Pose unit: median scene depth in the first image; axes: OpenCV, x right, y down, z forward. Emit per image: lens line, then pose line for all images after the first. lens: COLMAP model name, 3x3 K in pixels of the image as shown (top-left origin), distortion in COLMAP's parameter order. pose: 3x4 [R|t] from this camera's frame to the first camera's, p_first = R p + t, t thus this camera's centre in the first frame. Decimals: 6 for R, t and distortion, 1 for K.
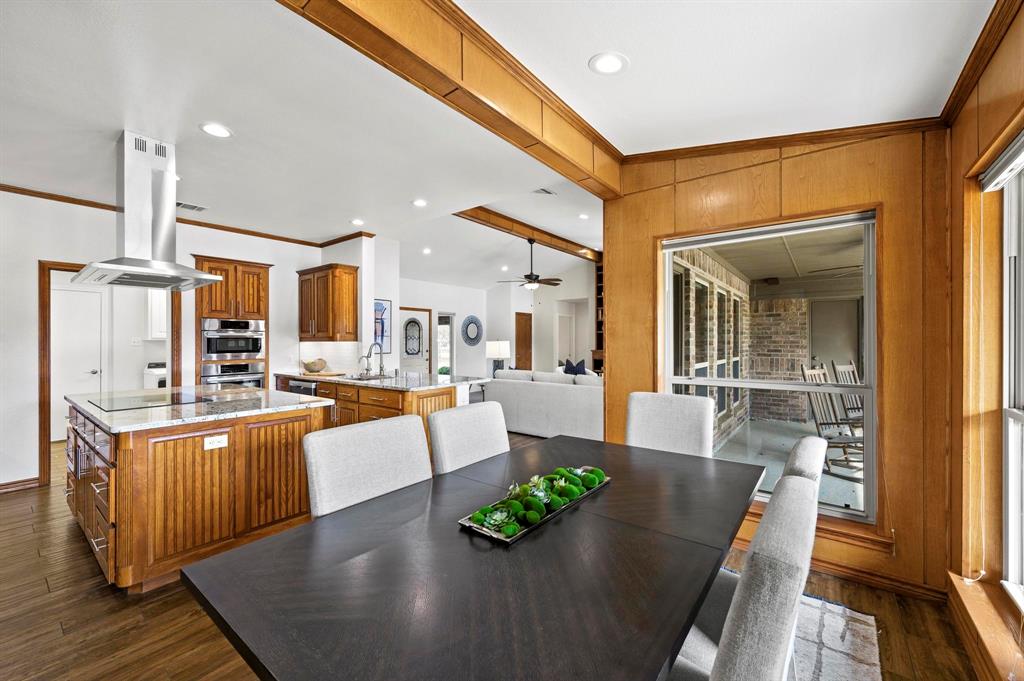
lens RADIAL K [[411.5, 0, 518.2], [0, 411.5, 338.2], [0, 0, 1]] dist [0.000598, 0.000526]
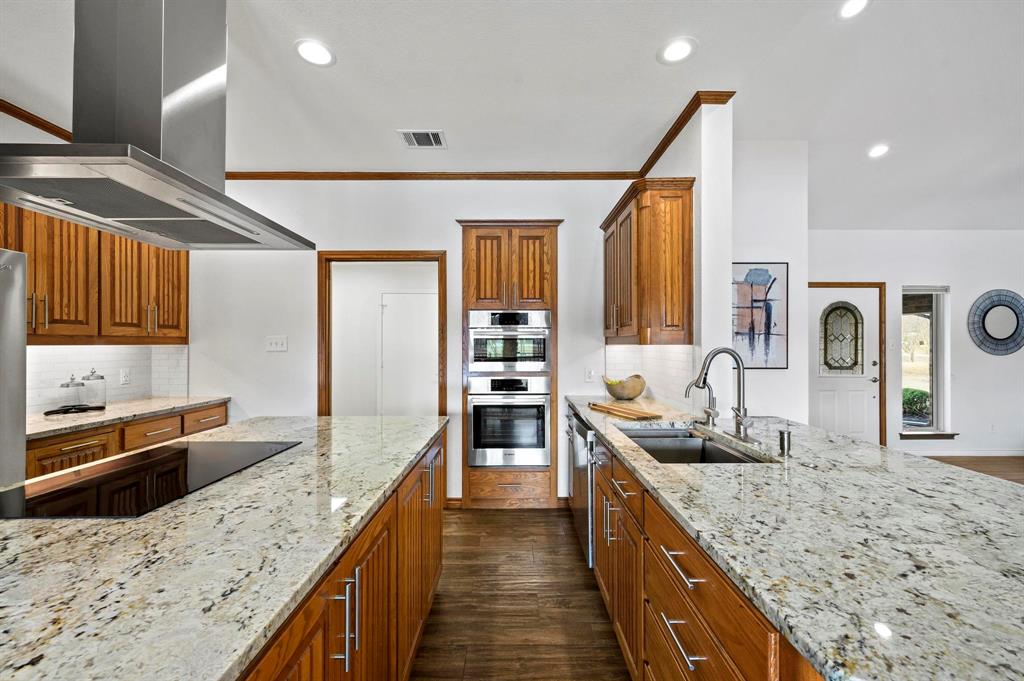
lens RADIAL K [[411.5, 0, 512.7], [0, 411.5, 340.1], [0, 0, 1]] dist [0.000598, 0.000526]
pose [[0.607245, -0.001845, -0.794512, -0.150287], [0.001607, 0.999998, -0.001094, 0.002225], [0.794513, -0.000613, 0.607247, 0.562467]]
